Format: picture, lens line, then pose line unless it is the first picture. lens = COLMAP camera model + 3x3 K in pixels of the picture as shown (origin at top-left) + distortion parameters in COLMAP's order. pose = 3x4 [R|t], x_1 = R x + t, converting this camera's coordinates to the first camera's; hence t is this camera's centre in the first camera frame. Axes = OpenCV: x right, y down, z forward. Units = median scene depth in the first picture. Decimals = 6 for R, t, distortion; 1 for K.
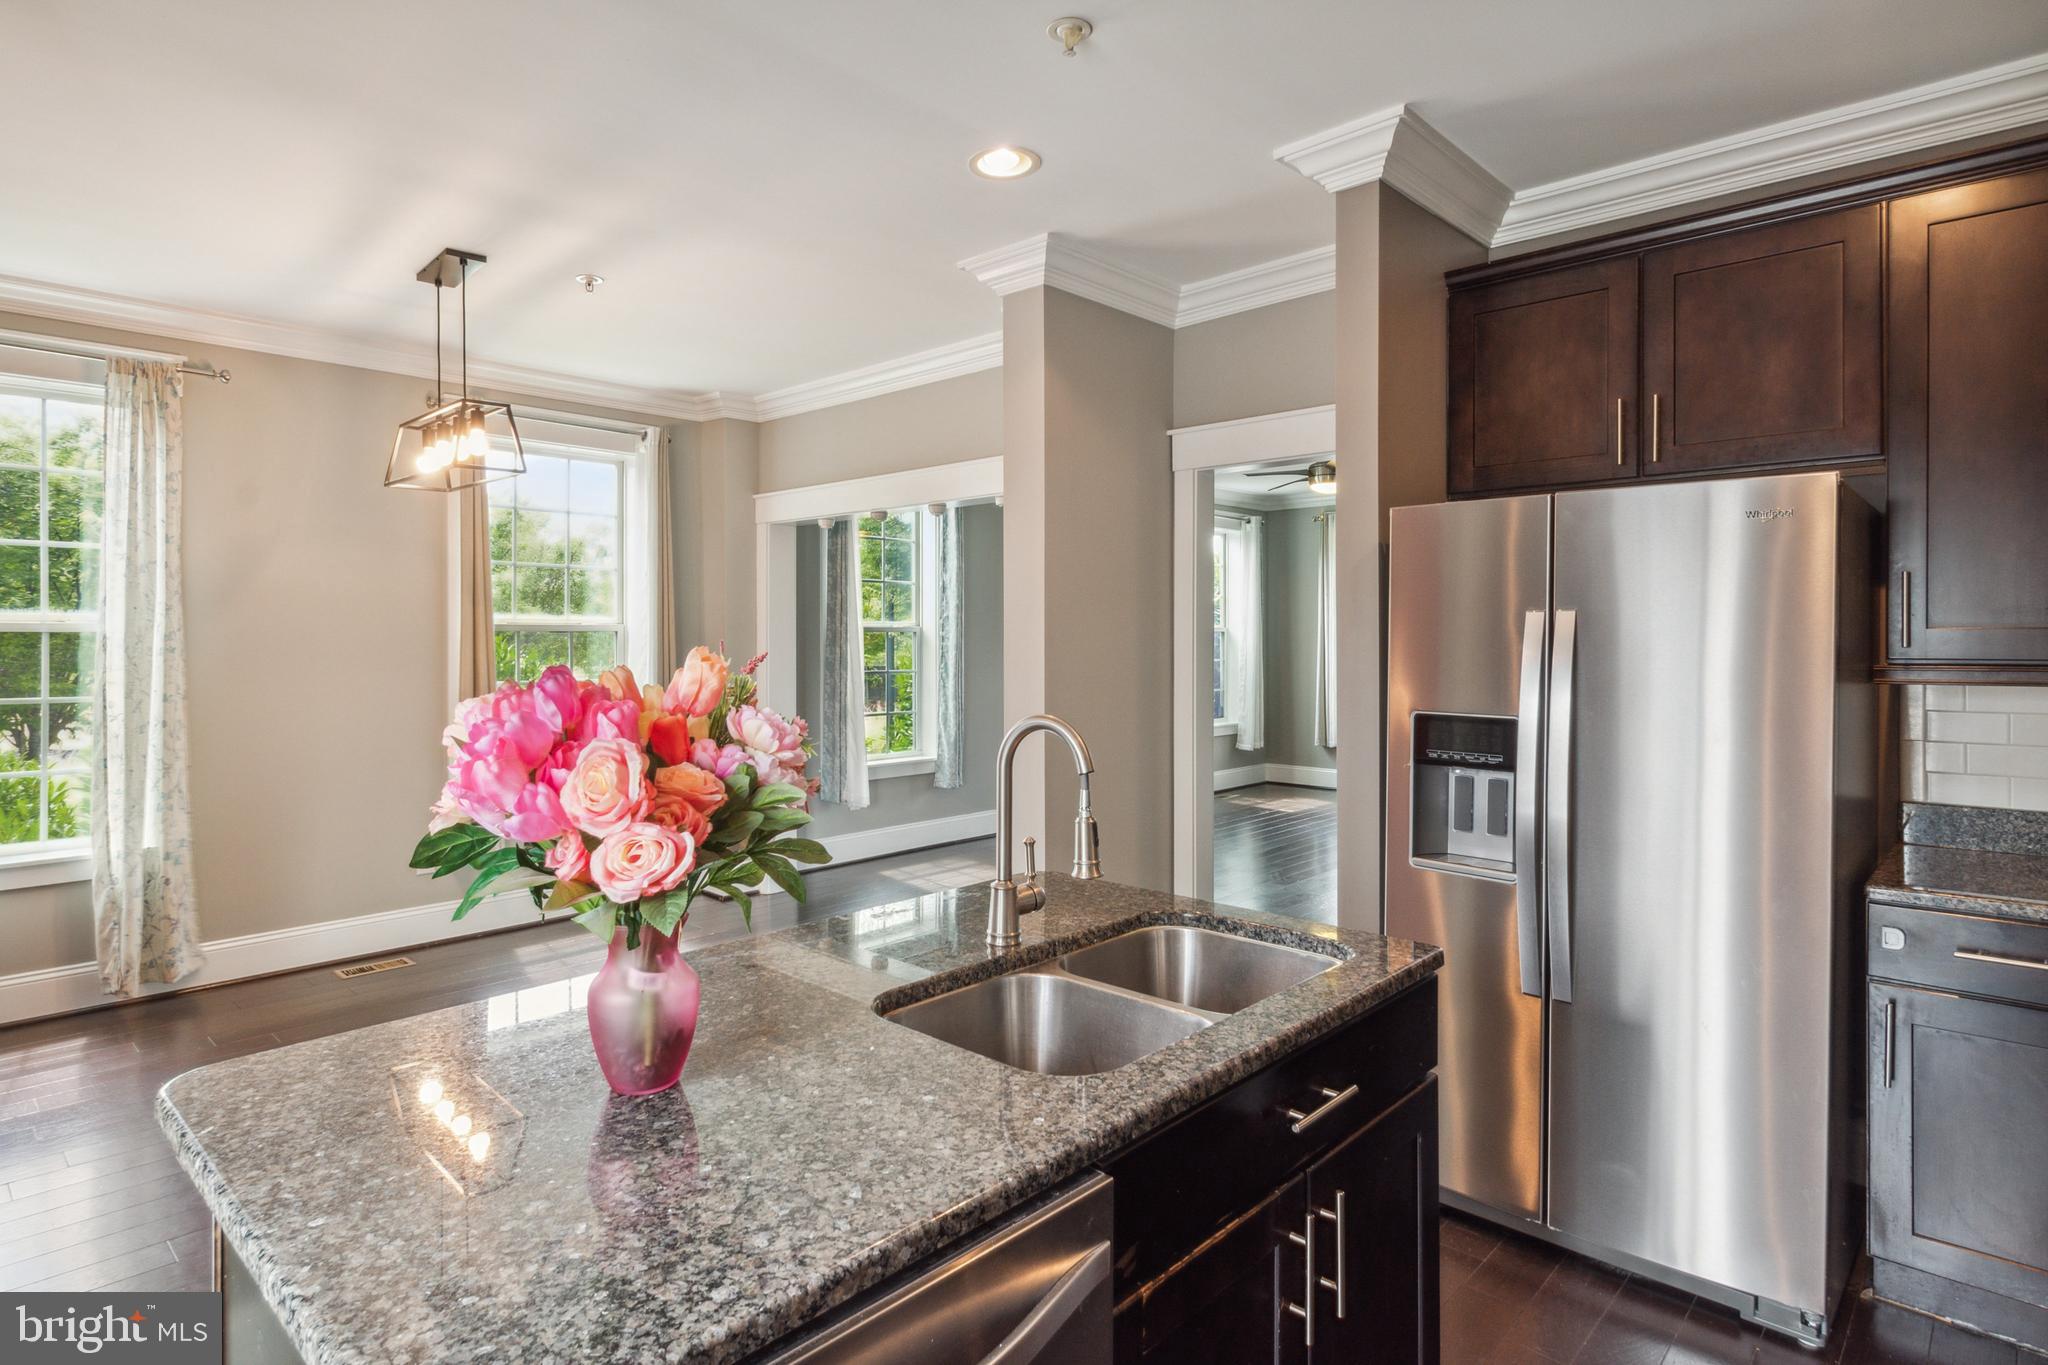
lens RADIAL K [[1080.1, 0, 969.0], [0, 1080.1, 642.6], [0, 0, 1]] dist [-0.006713, -0.000332]
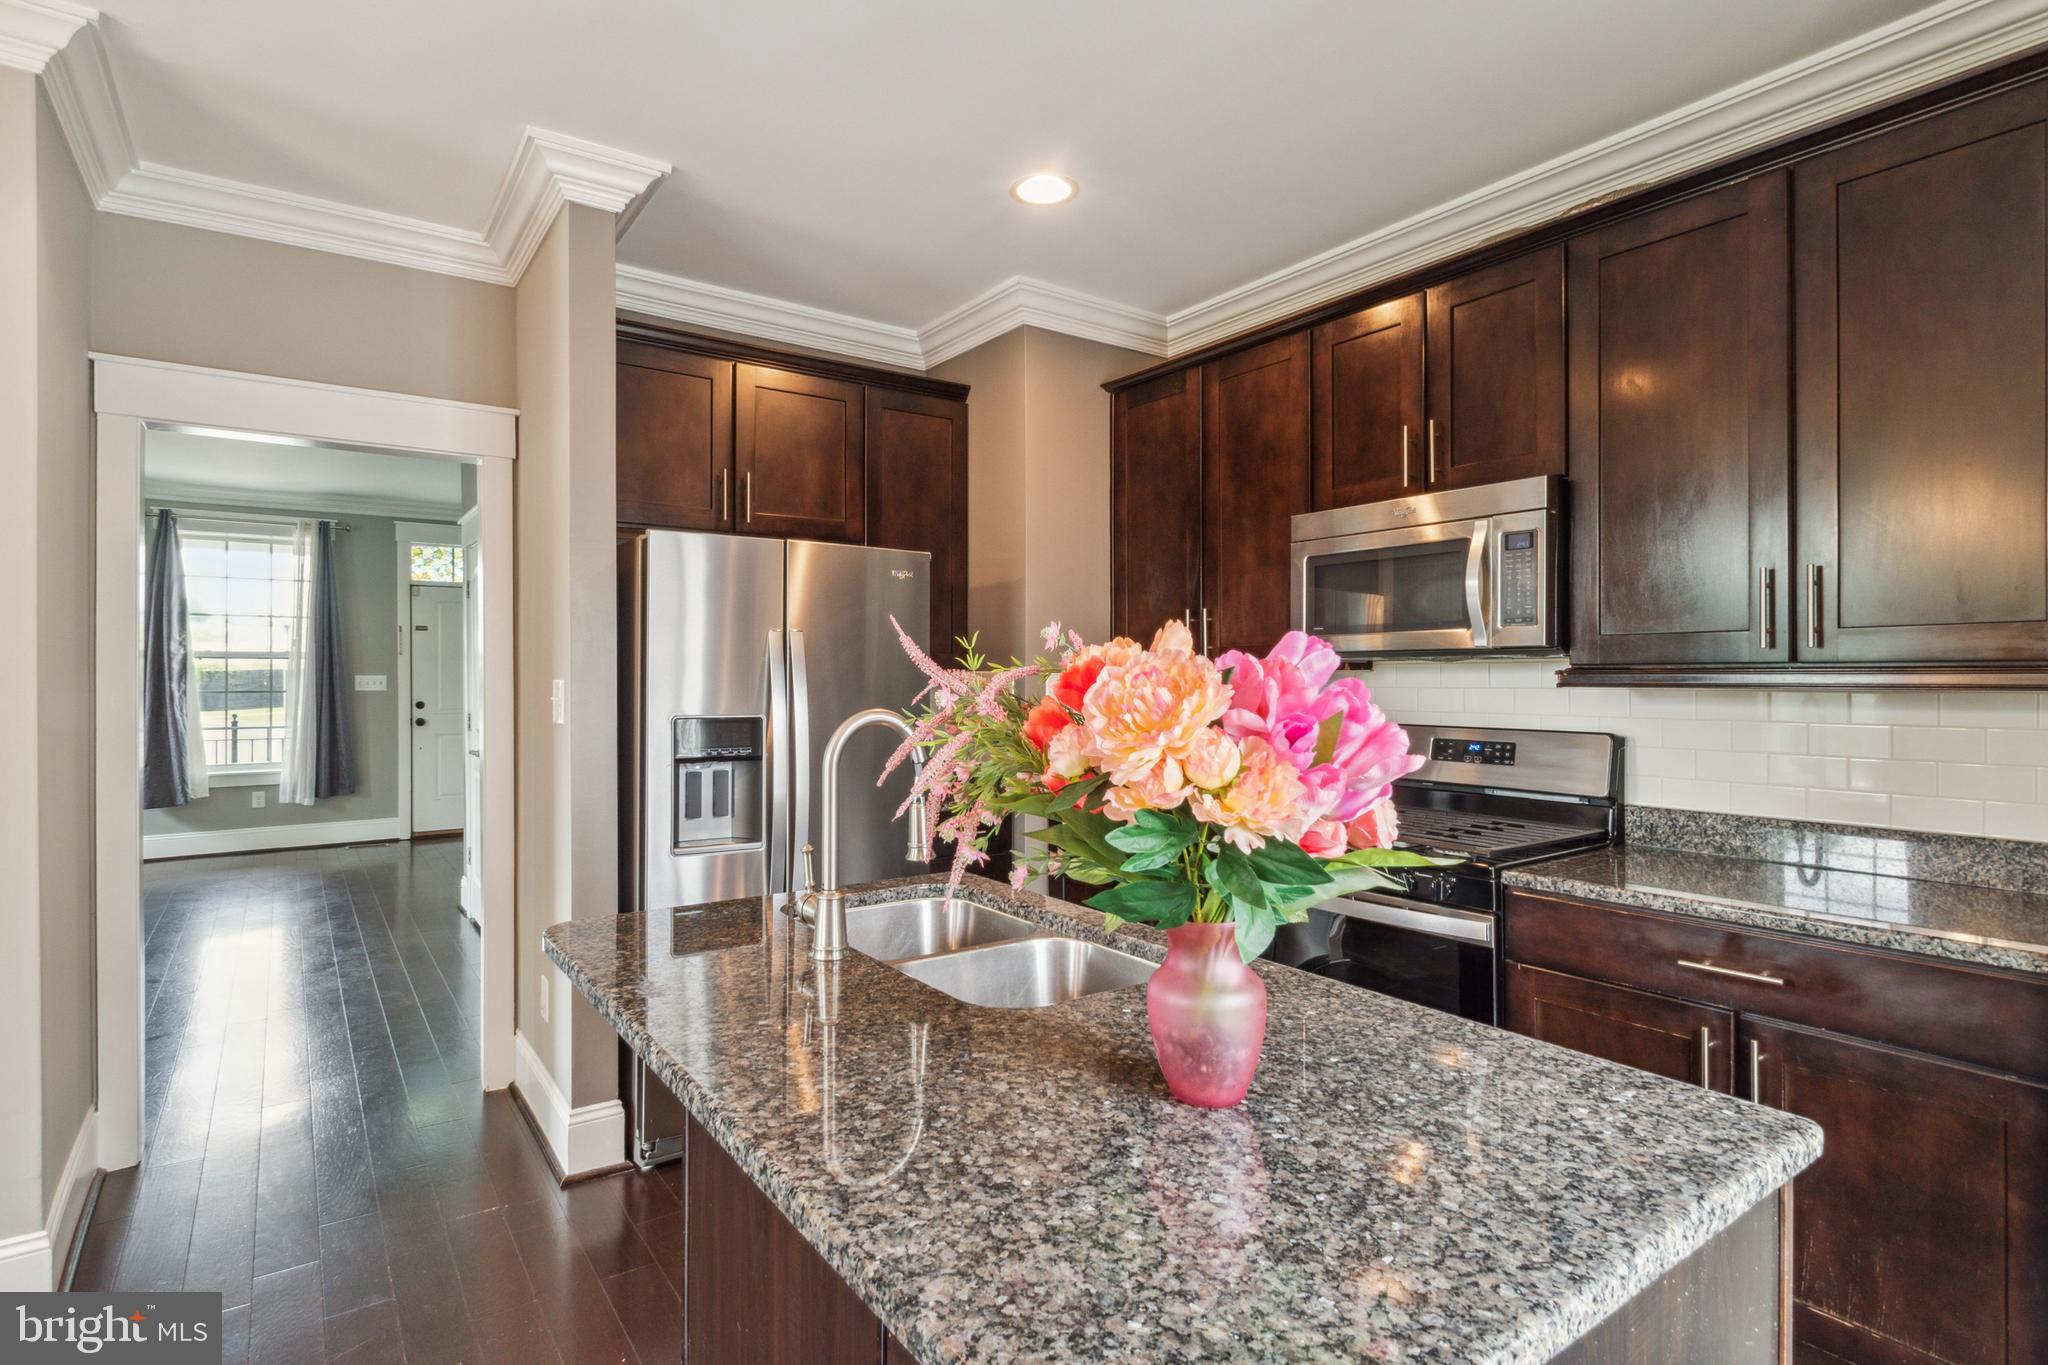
lens RADIAL K [[1014.8, 0, 1007.7], [0, 1014.8, 676.7], [0, 0, 1]] dist [0.003456, -0.001854]
pose [[0.190918, 0.000351, 0.981606, -0.410827], [0.001583, 0.999999, -0.000666, 0.018119], [-0.981605, 0.001681, 0.190918, 0.347029]]
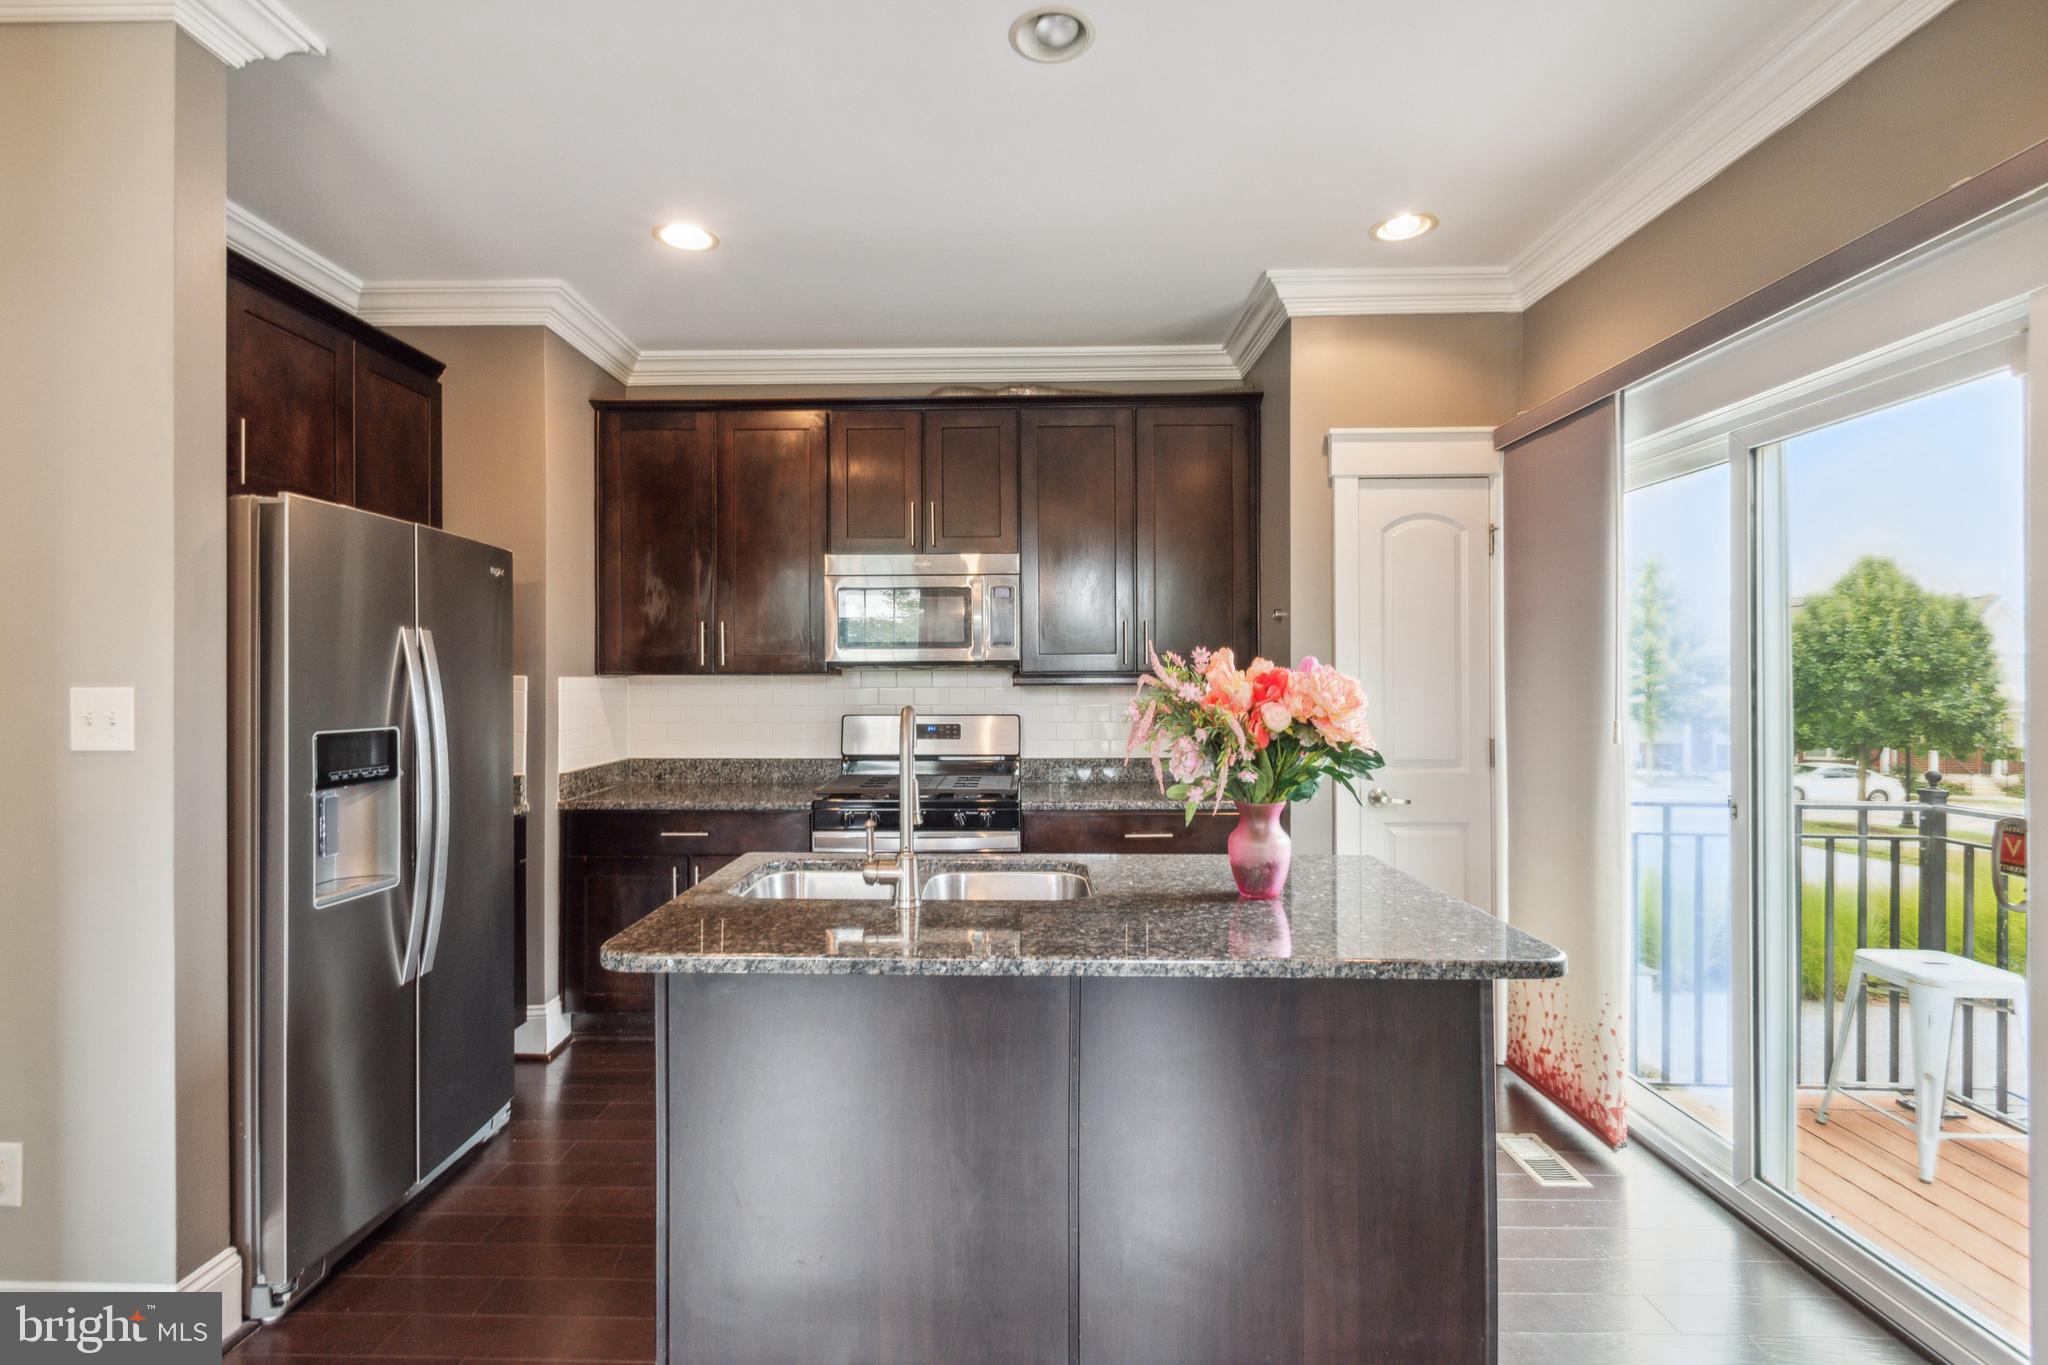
lens RADIAL K [[946.6, 0, 988.2], [0, 946.6, 681.7], [0, 0, 1]] dist [0.004169, -0.003179]
pose [[-0.671680, -0.000415, 0.740842, -0.402660], [0.003566, 0.999986, 0.003793, 0.015893], [-0.740833, 0.005189, -0.671669, 0.828570]]
